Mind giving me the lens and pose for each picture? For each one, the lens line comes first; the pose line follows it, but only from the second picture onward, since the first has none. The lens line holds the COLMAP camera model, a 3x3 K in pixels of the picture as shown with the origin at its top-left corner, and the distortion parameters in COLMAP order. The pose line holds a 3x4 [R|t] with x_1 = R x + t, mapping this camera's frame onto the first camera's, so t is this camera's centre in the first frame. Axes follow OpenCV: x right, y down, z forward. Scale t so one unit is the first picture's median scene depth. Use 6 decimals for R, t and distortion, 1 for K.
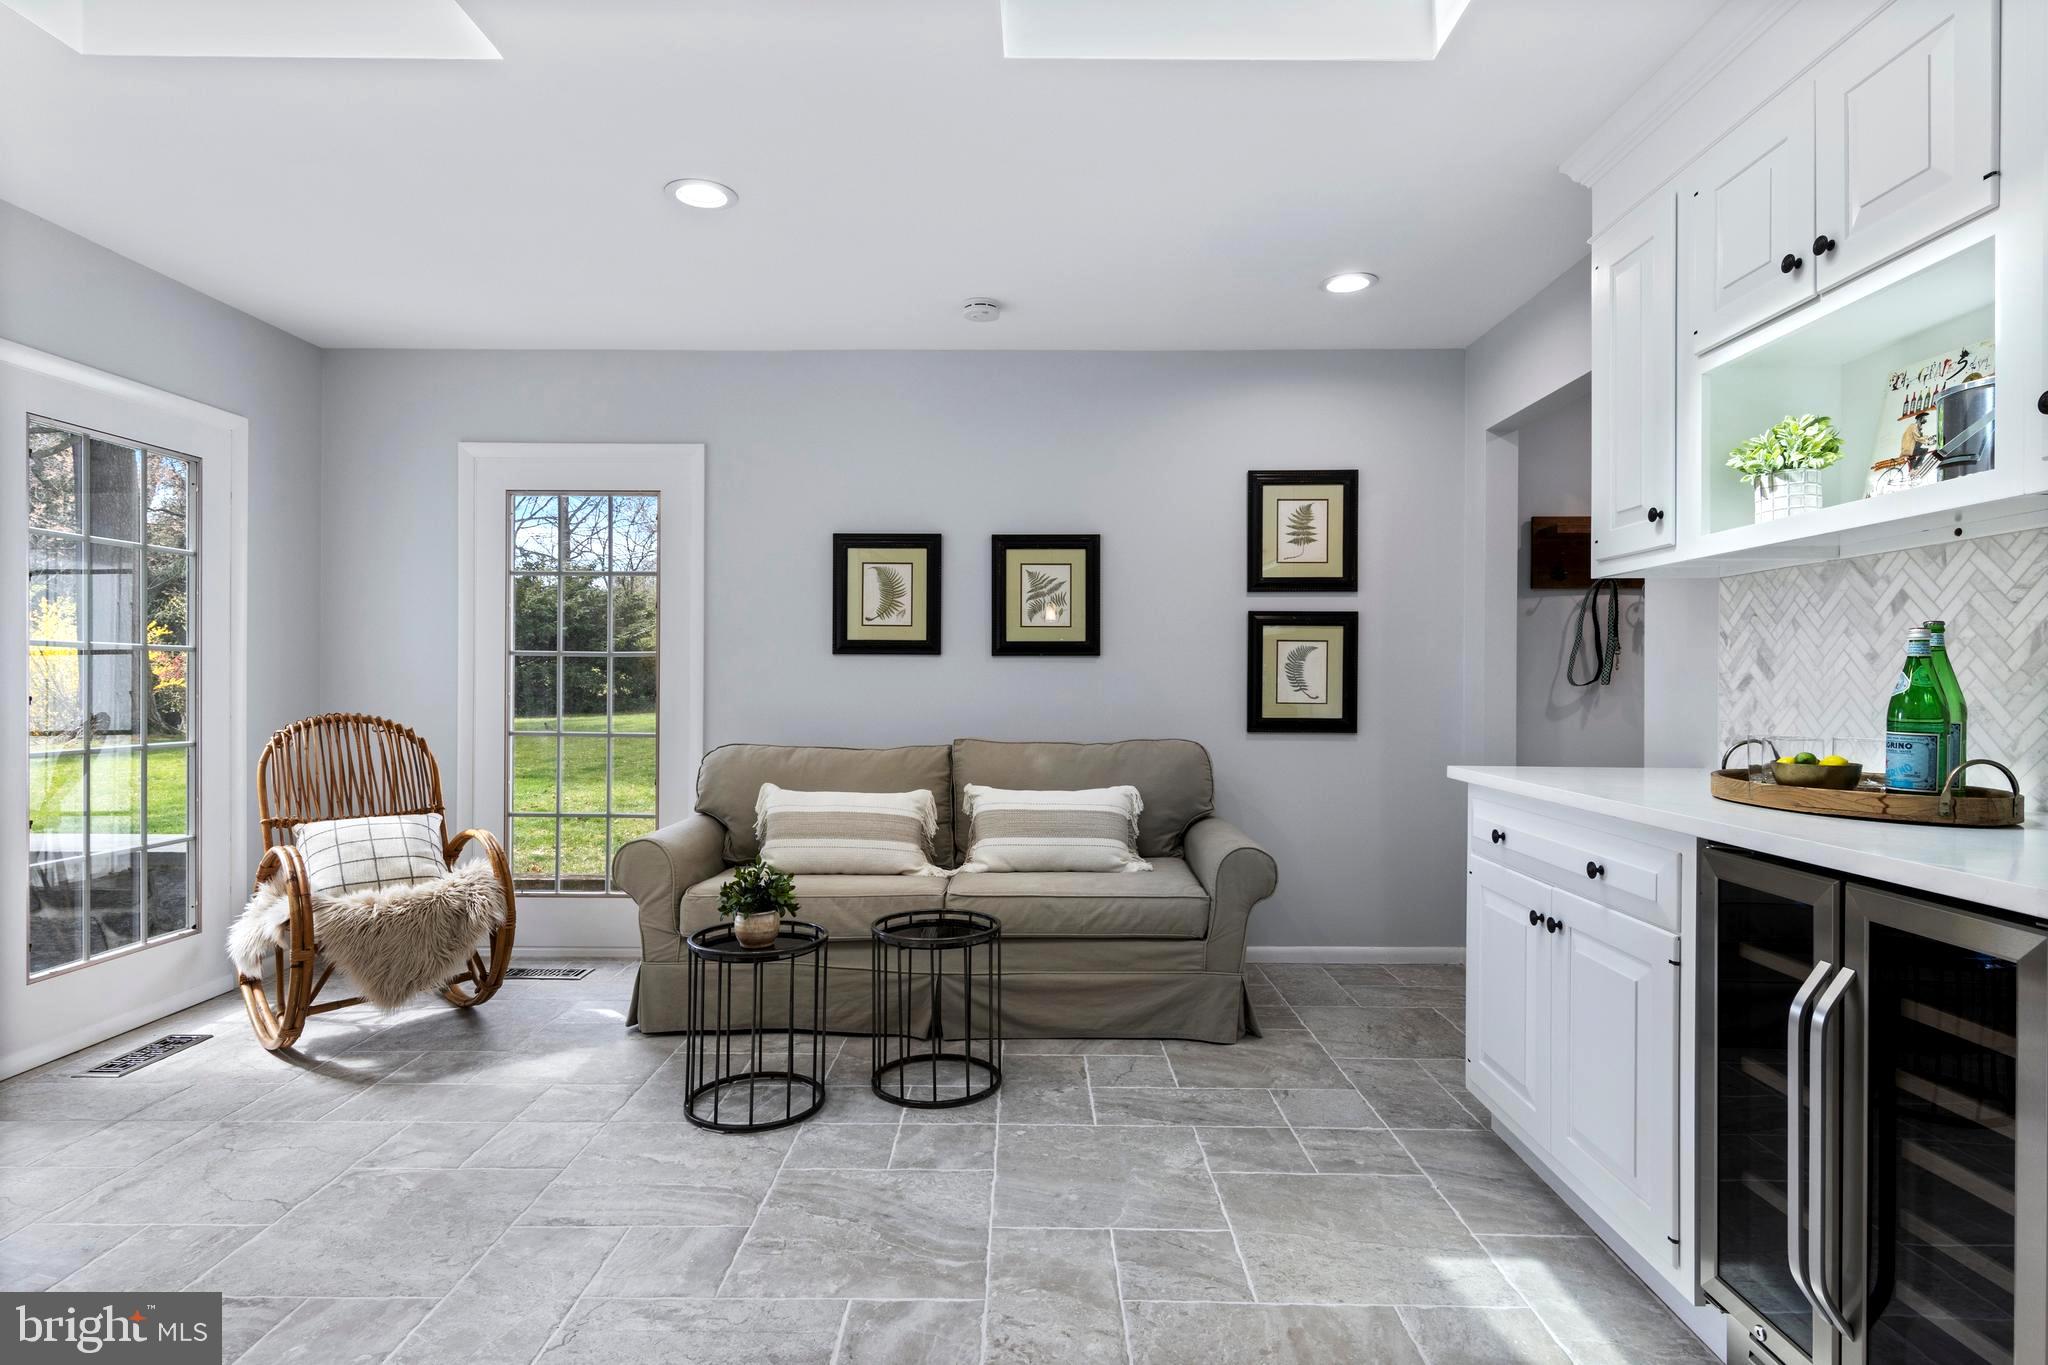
lens RADIAL K [[1047.0, 0, 1021.7], [0, 1047.0, 681.6], [0, 0, 1]] dist [0.010347, -0.000806]
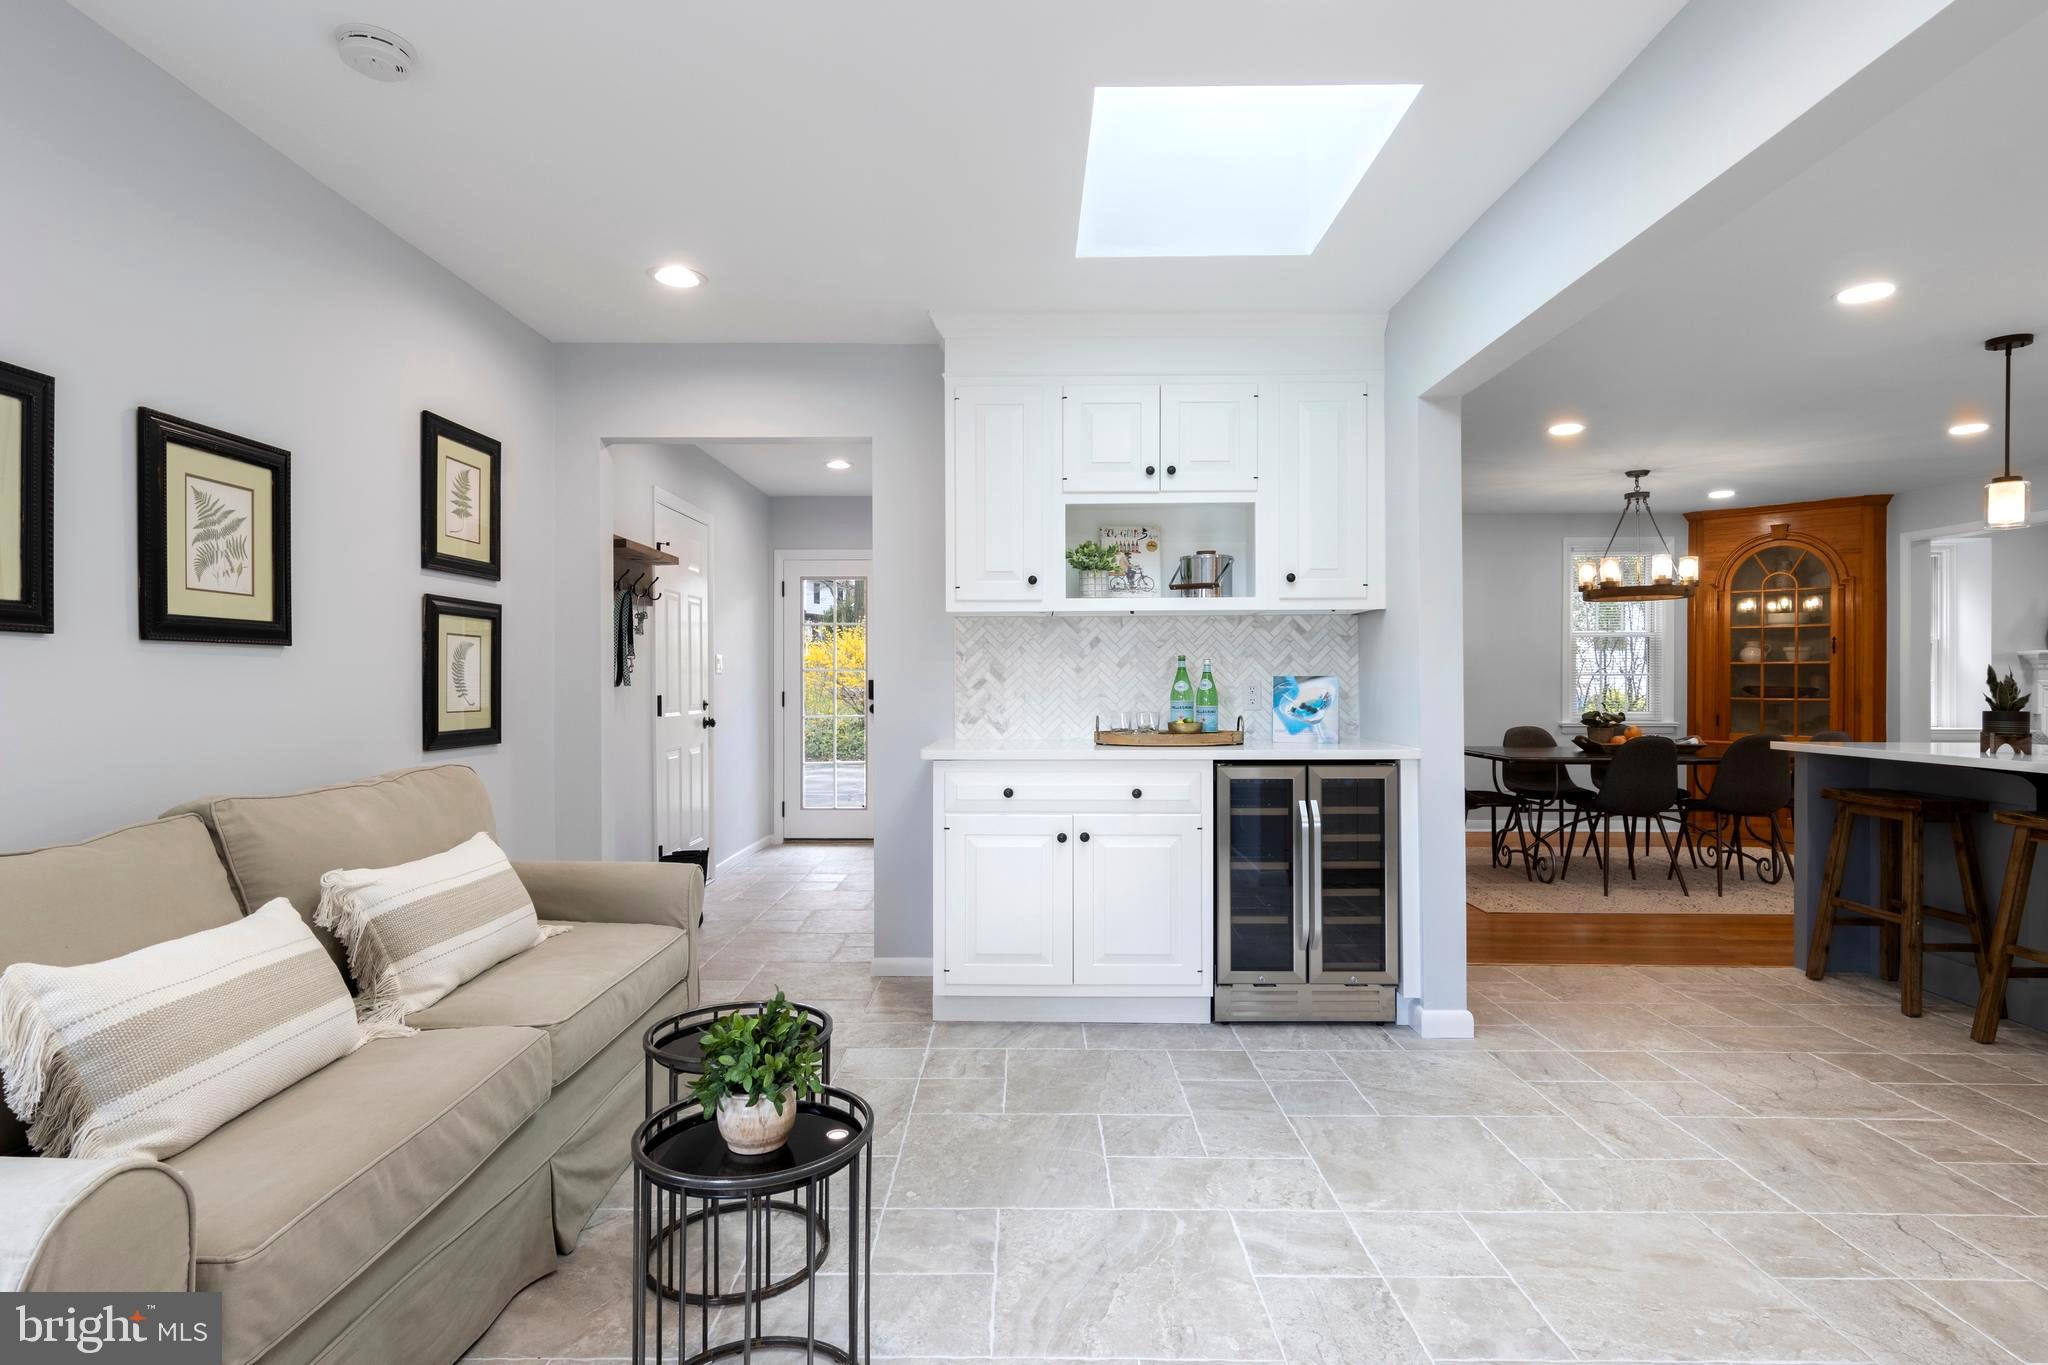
lens RADIAL K [[1039.7, 0, 1025.2], [0, 1039.7, 683.5], [0, 0, 1]] dist [0.017297, -0.008918]
pose [[-0.003269, -0.006489, 0.999974, -0.963024], [0.001504, 0.999978, 0.006494, -0.010105], [-0.999994, 0.001525, -0.003260, 0.984365]]
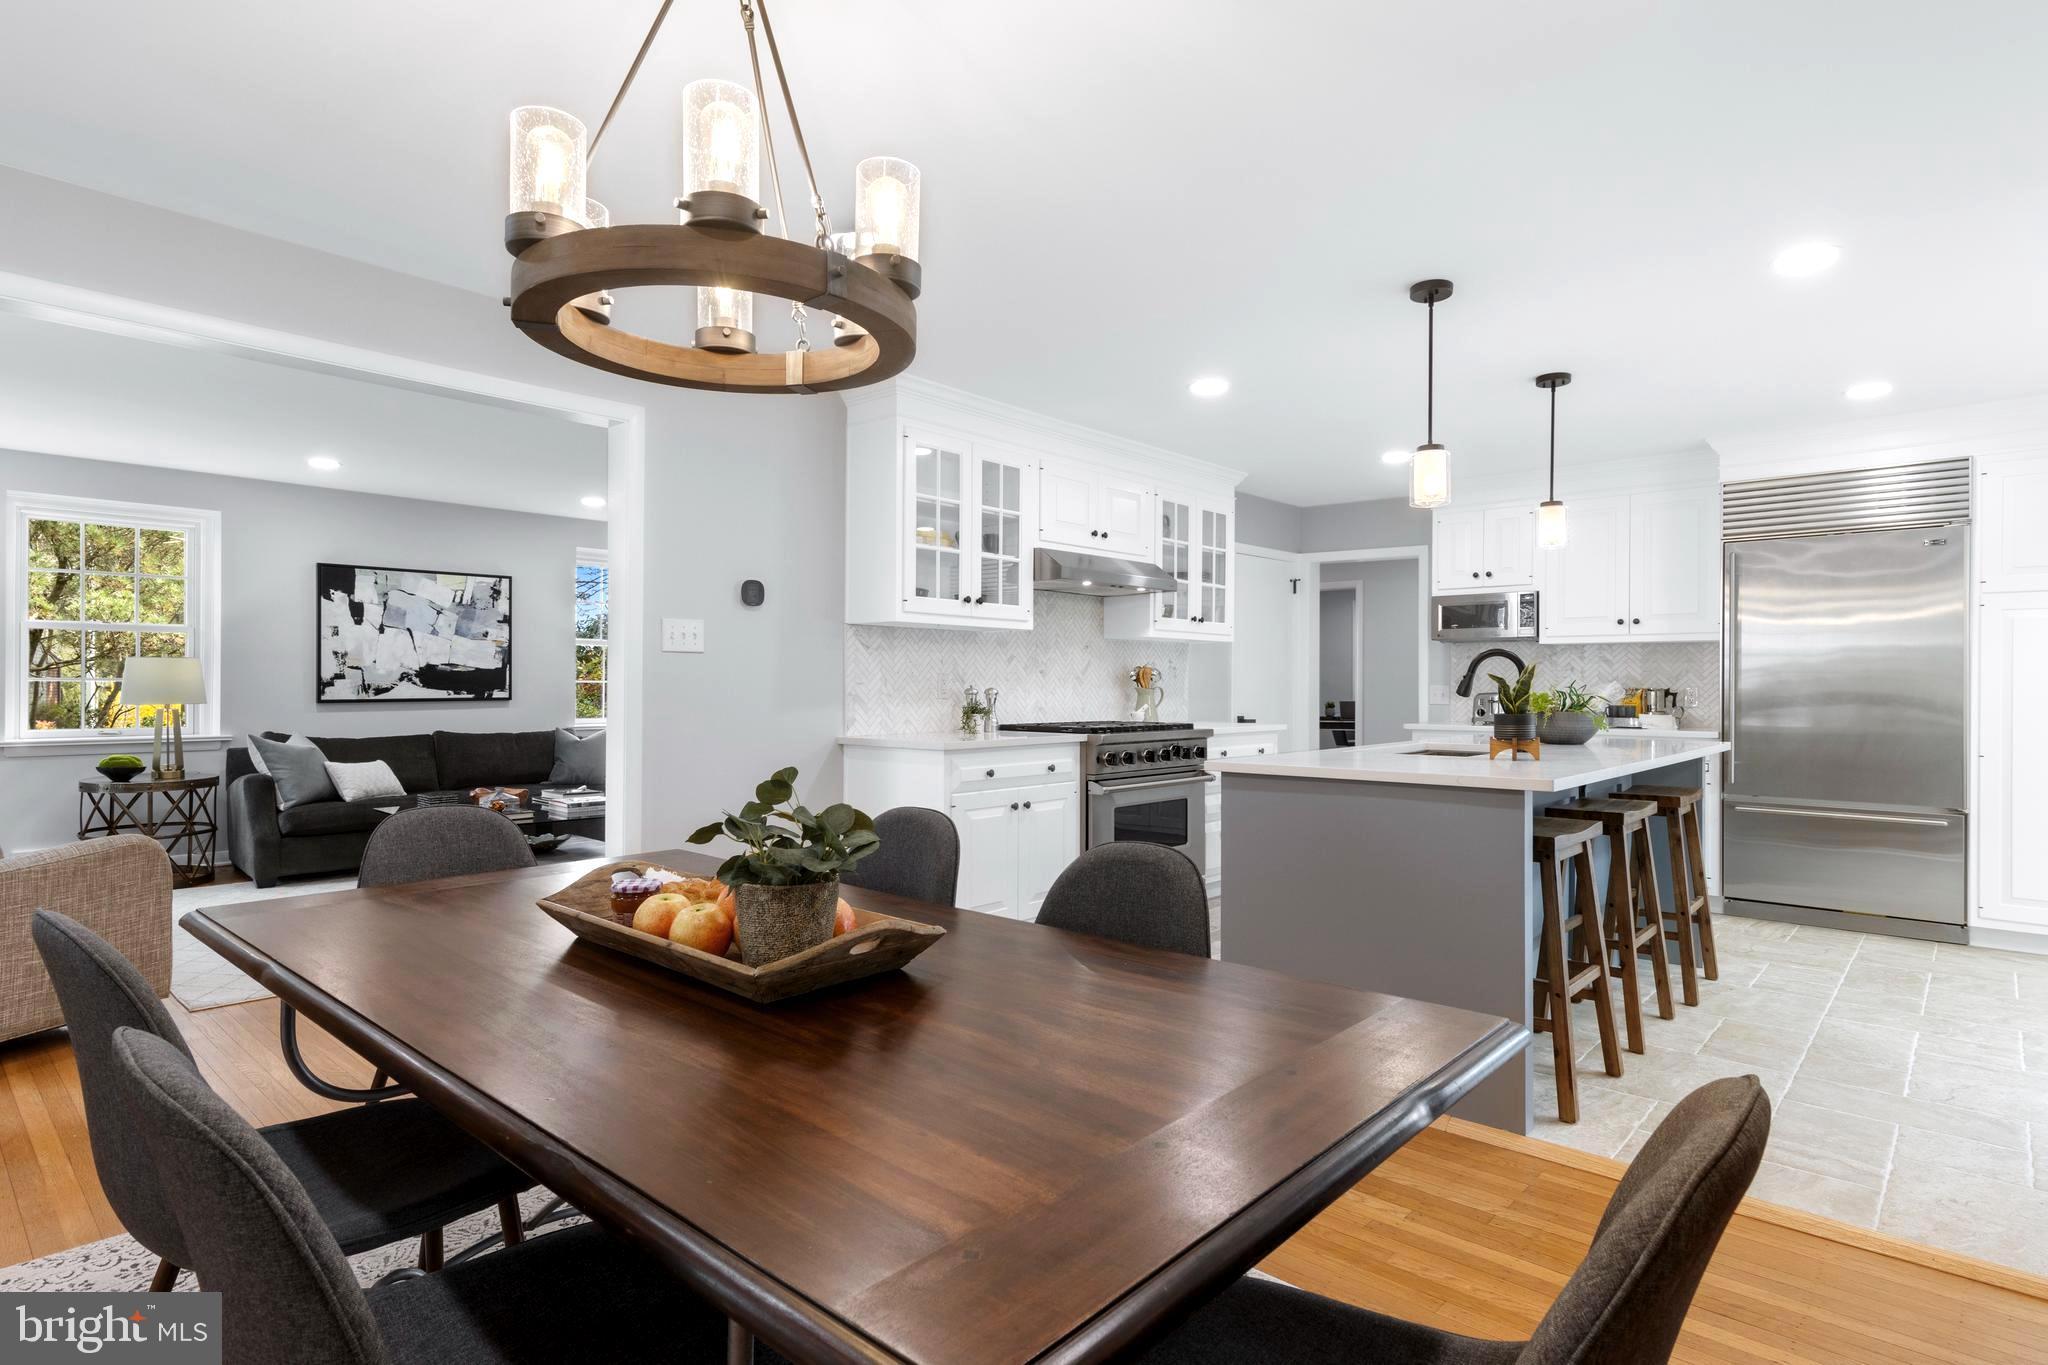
lens RADIAL K [[1055.3, 0, 1020.3], [0, 1055.3, 686.3], [0, 0, 1]] dist [0.020681, -0.008306]
pose [[-0.670955, -0.005159, -0.741480, 1.983708], [-0.008527, 0.999963, 0.000759, 0.009185], [0.741449, 0.006832, -0.670974, 0.039075]]
